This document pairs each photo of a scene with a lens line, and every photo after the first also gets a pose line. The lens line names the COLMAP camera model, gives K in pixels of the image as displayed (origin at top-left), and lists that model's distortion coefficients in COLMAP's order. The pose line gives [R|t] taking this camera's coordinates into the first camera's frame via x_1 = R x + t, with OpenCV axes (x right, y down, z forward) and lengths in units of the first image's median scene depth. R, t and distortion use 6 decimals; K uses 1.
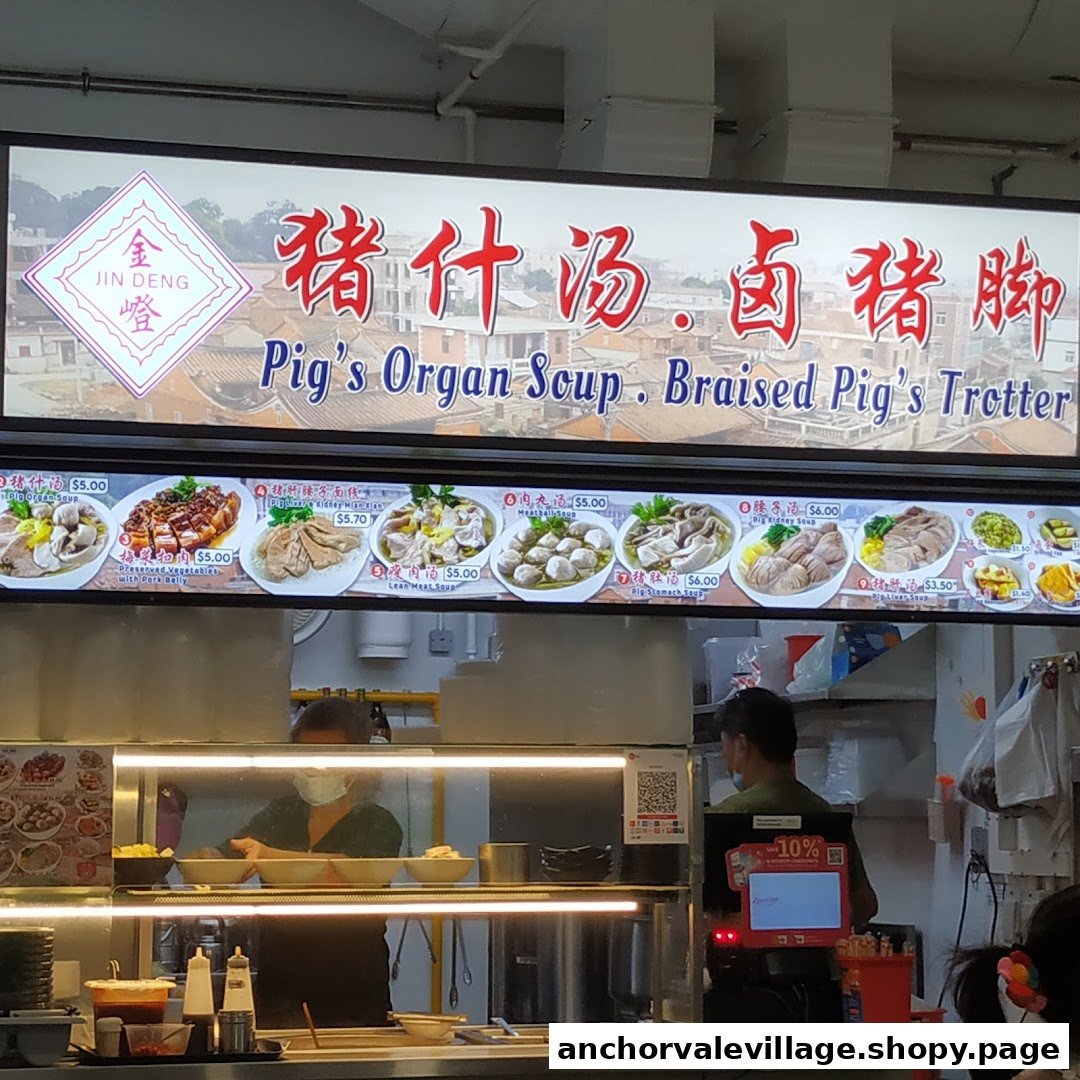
lens RADIAL K [[2732.8, 0, 576.4], [0, 2732.8, 591.9], [0, 0, 1]] dist [0.140018, -0.353348]
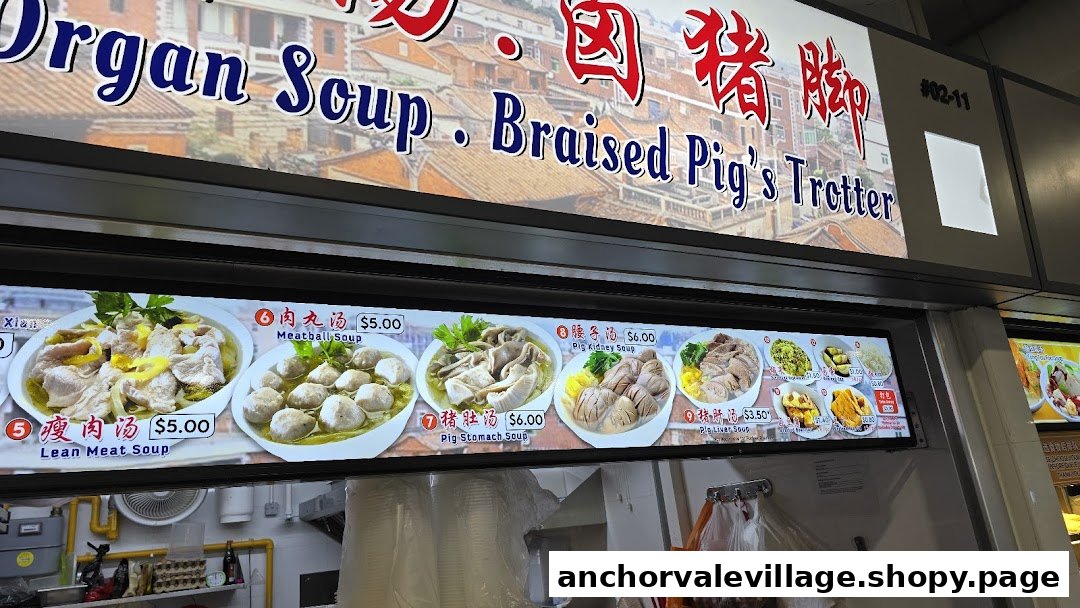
lens RADIAL K [[717.8, 0, 523.2], [0, 717.8, 309.2], [0, 0, 1]] dist [0.080249, -0.081944]
pose [[0.968233, -0.024501, 0.248846, -0.006291], [0.078709, 0.974462, -0.210305, 0.008754], [-0.237338, 0.223211, 0.945435, 0.824655]]
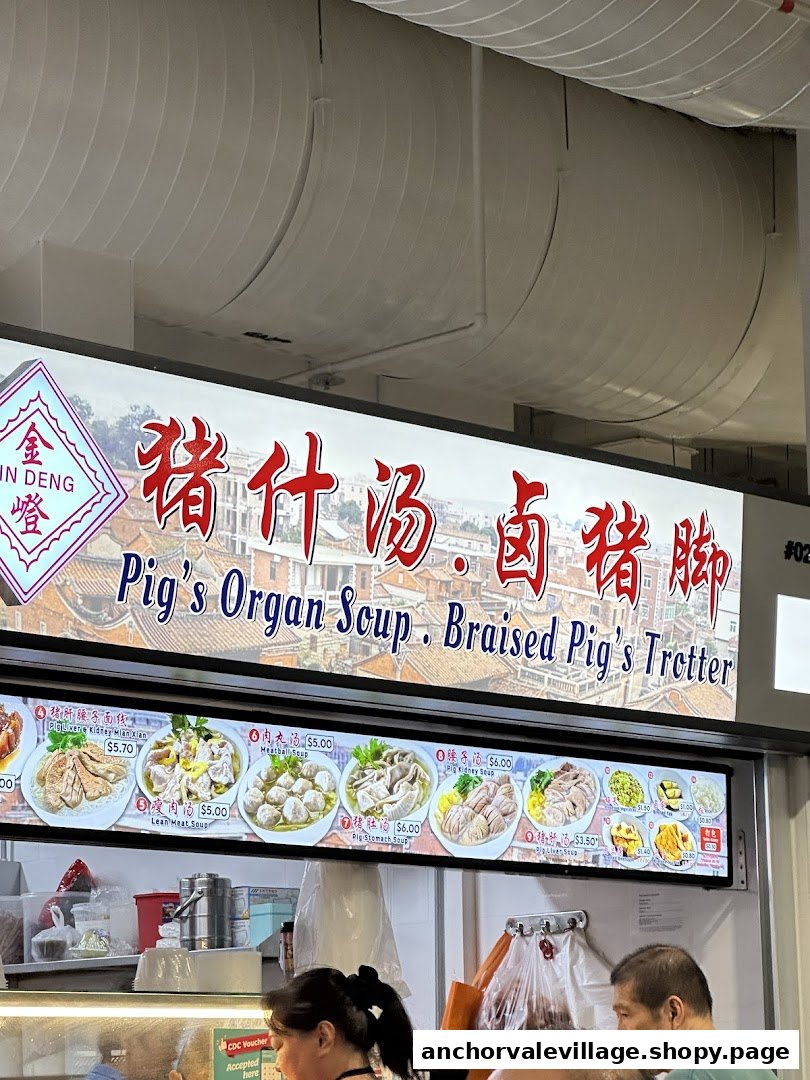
lens RADIAL K [[2928.7, 0, 405.0], [0, 2928.7, 540.0], [0, 0, 1]] dist [-0.683265, 18.580341]
pose [[0.878734, 0.083462, 0.469958, -0.468927], [-0.033557, 0.992960, -0.113598, 0.012350], [-0.476131, 0.084052, 0.875348, 0.085493]]
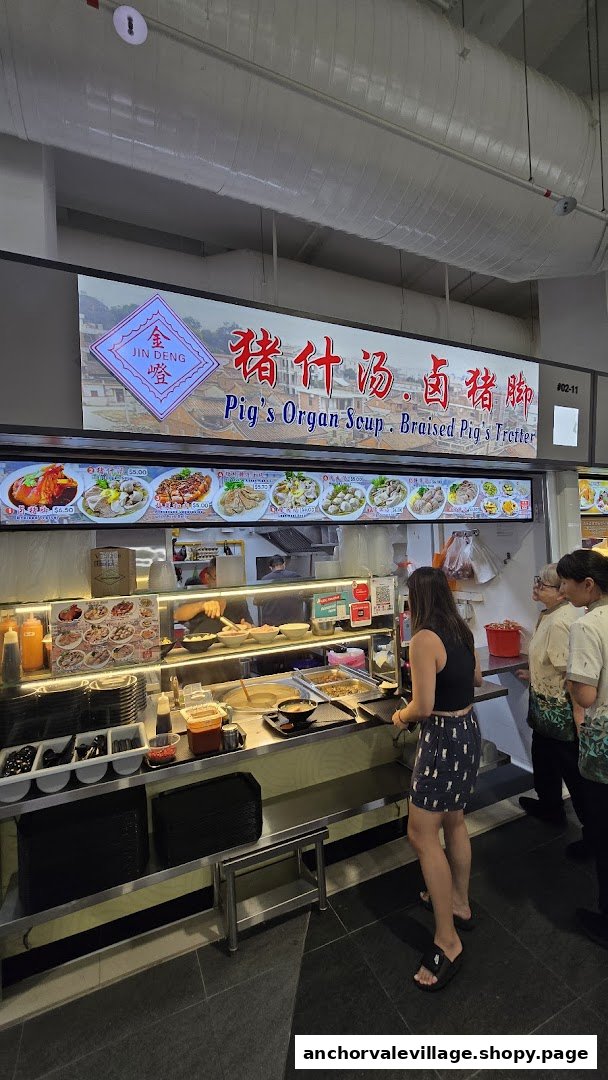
lens RADIAL K [[439.7, 0, 309.8], [0, 439.7, 540.8], [0, 0, 1]] dist [0.002824, -0.000033]
pose [[0.985867, -0.038041, 0.163152, -0.103979], [0.026348, 0.996966, 0.073243, -0.007968], [-0.165444, -0.067909, 0.983878, 0.637184]]
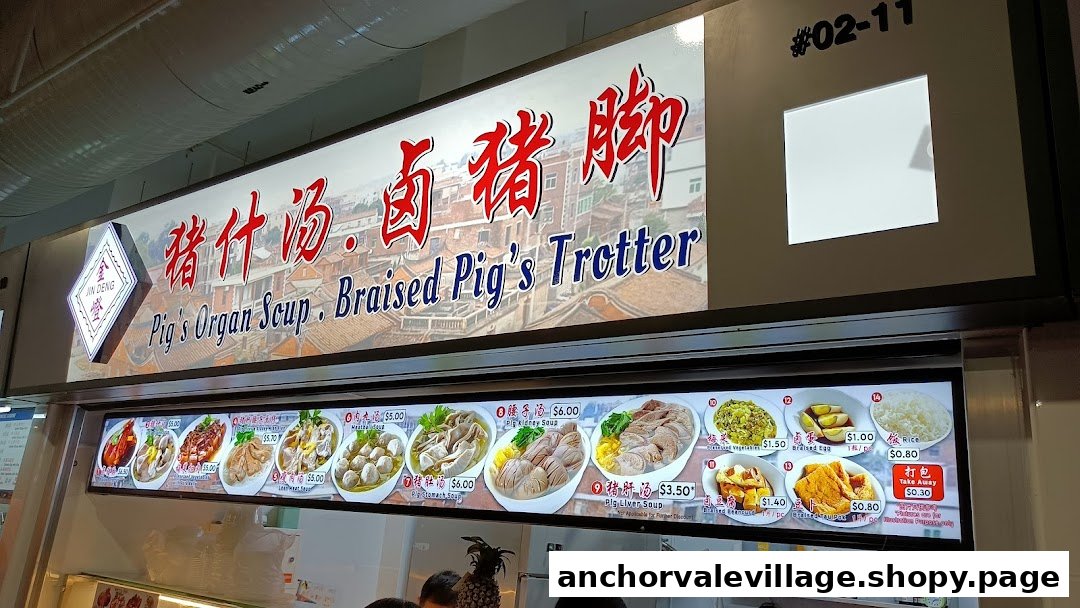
lens RADIAL K [[816.0, 0, 540.0], [0, 816.0, 304.0], [0, 0, 1]] dist [0.024039, -0.005276]
pose [[0.608578, -0.170982, -0.774853, 0.333950], [-0.009126, 0.974935, -0.222301, -0.002121], [0.793441, 0.142358, 0.591764, 0.858480]]
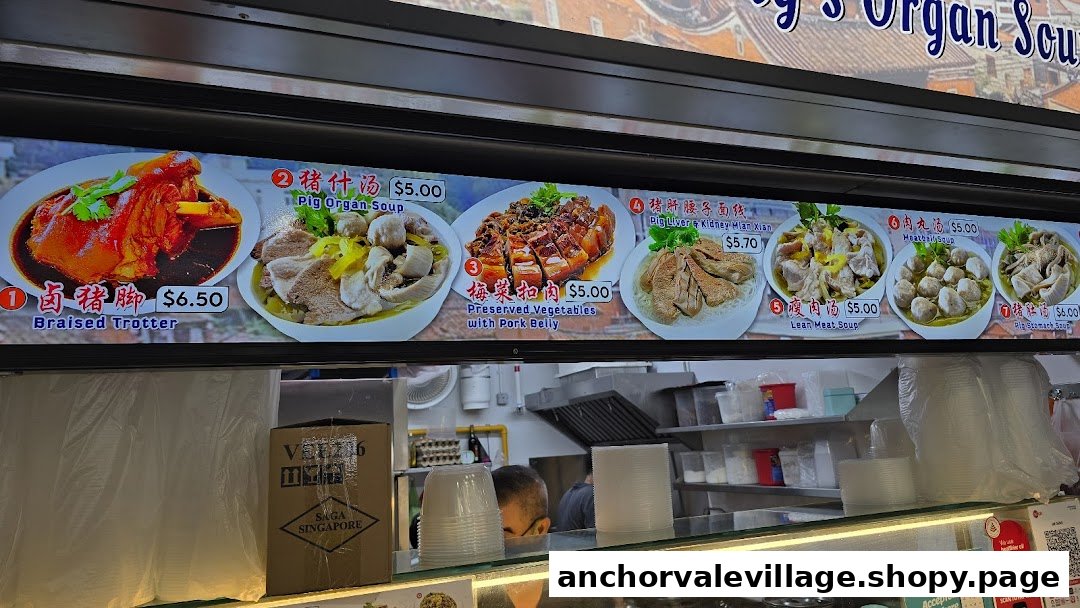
lens RADIAL K [[735.9, 0, 535.0], [0, 735.9, 299.4], [0, 0, 1]] dist [0.071055, -0.068356]
pose [[0.990559, -0.038380, 0.131602, -0.170719], [0.052370, 0.993140, -0.104547, 0.008826], [-0.126687, 0.110452, 0.985774, 0.803010]]
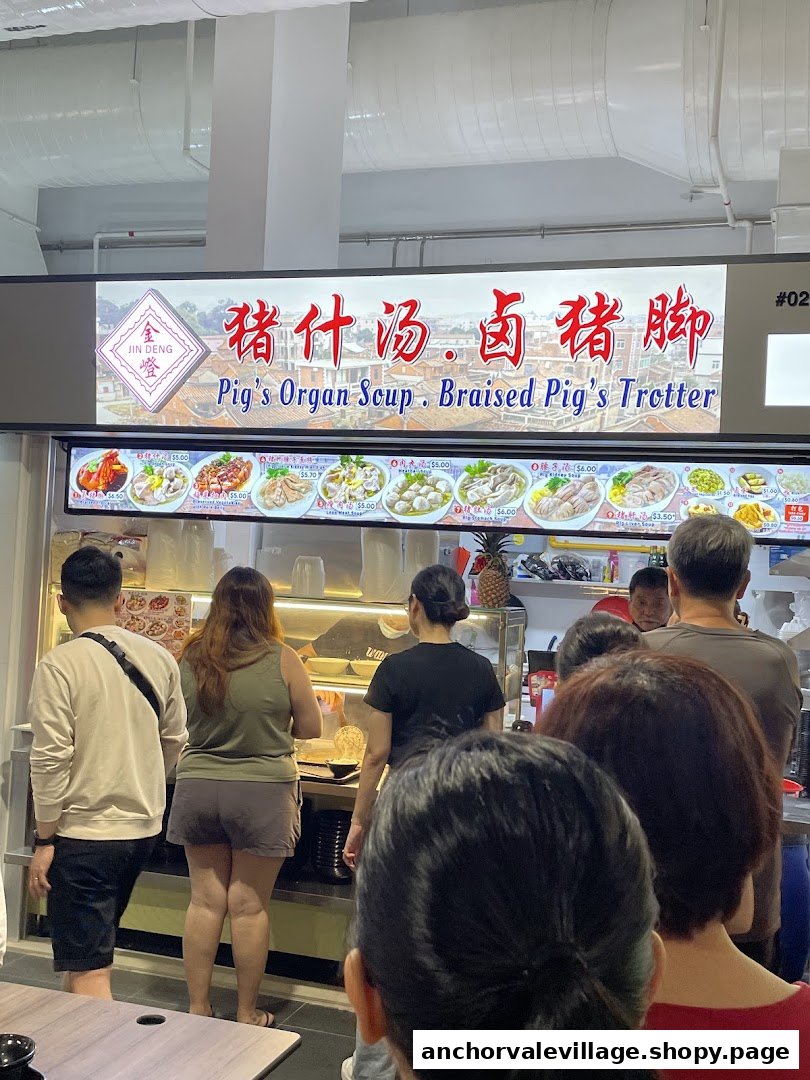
lens RADIAL K [[1202.2, 0, 435.5], [0, 1202.2, 524.1], [0, 0, 1]] dist [0.131806, -0.013622]
pose [[0.835890, 0.029158, -0.548122, 0.421848], [0.000842, 0.998519, 0.054403, -0.037447], [0.548897, -0.045937, 0.834627, 0.389021]]
